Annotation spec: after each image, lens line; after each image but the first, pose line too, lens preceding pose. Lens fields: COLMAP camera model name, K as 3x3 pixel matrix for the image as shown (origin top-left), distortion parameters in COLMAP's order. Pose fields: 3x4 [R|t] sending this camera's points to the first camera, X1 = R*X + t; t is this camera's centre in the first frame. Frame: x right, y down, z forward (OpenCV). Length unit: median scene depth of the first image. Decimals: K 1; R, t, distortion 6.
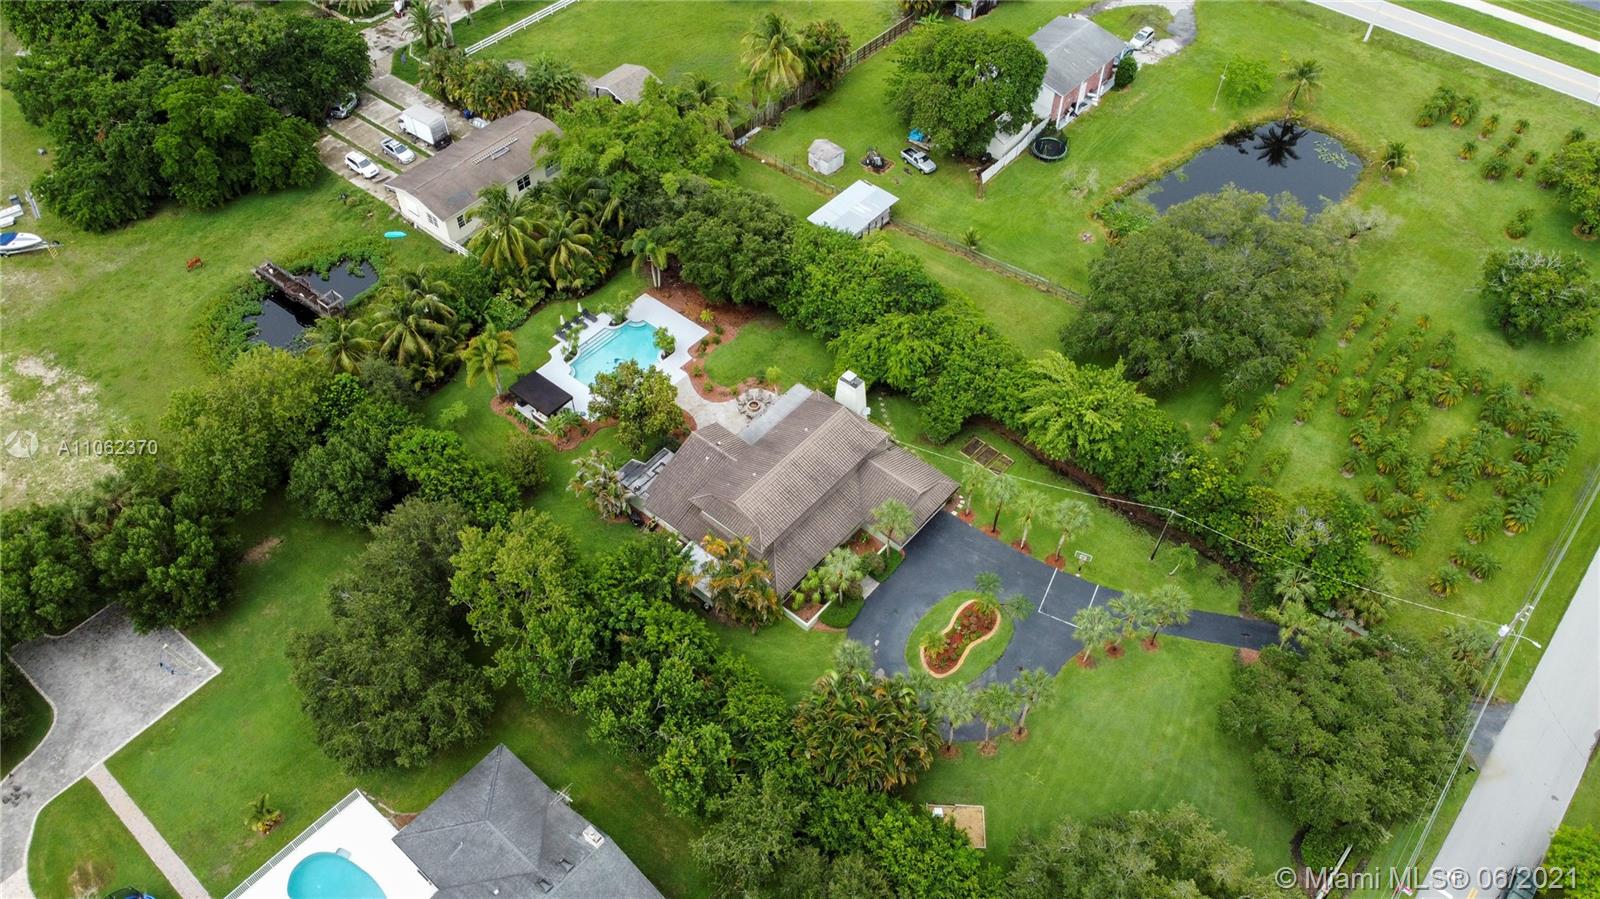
lens RADIAL K [[1209.4, 0, 797.5], [0, 1209.4, 449.9], [0, 0, 1]] dist [0.012286, -0.017632]
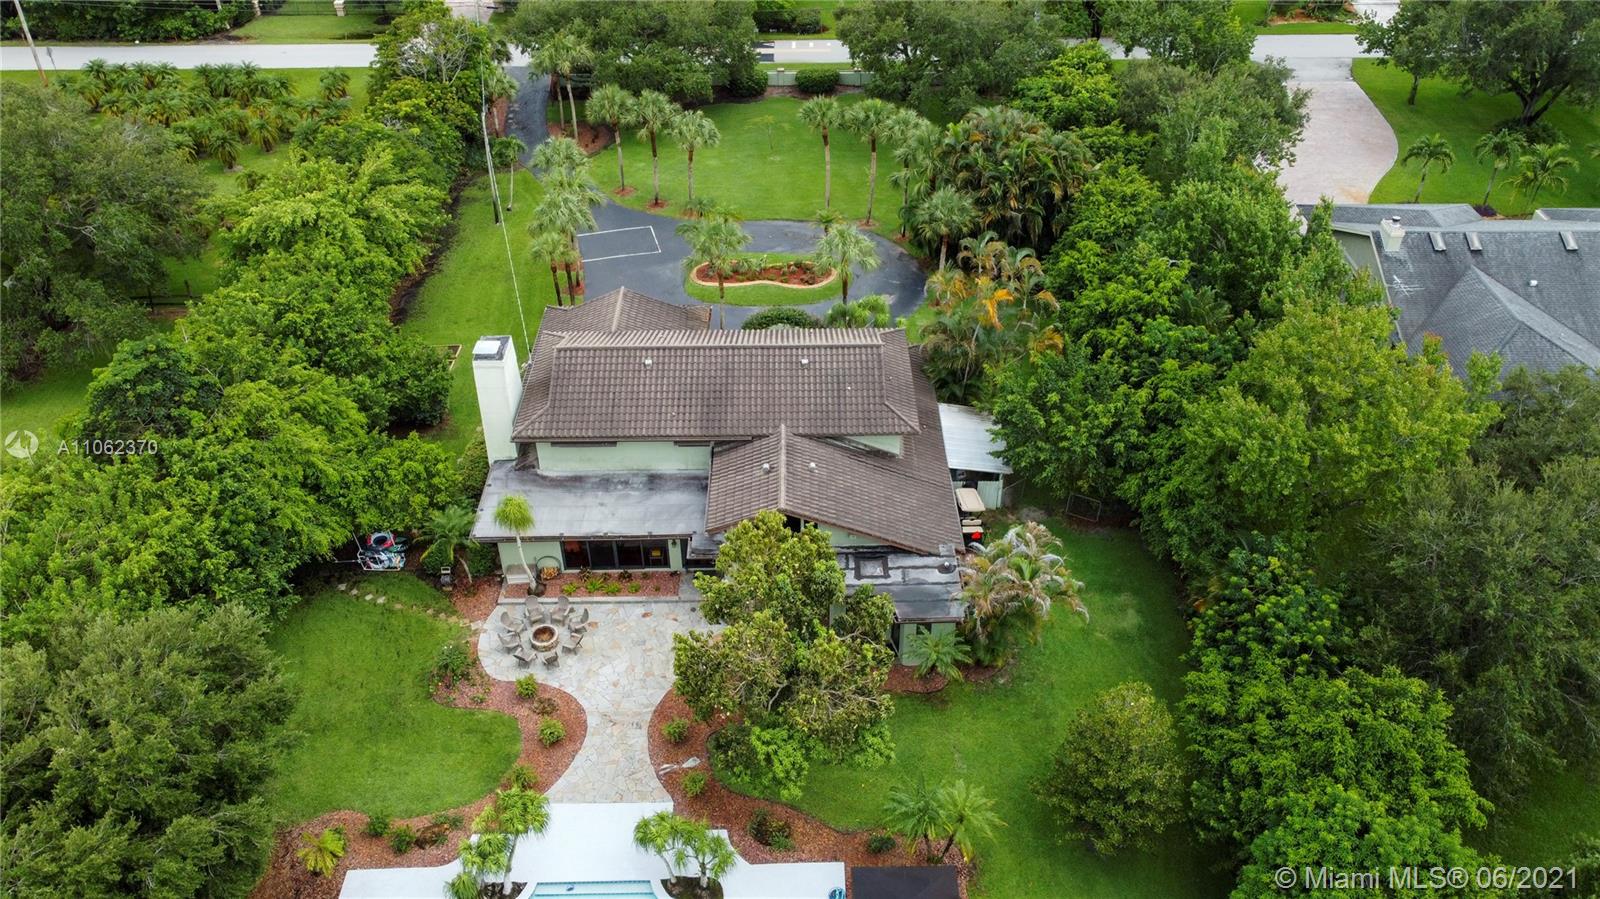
lens RADIAL K [[1209.4, 0, 797.5], [0, 1209.4, 449.9], [0, 0, 1]] dist [0.012286, -0.017632]
pose [[-0.652593, -0.455156, 0.605768, -0.315206], [0.575228, 0.222771, 0.787075, -0.327441], [-0.493189, 0.862094, 0.116440, 0.849148]]
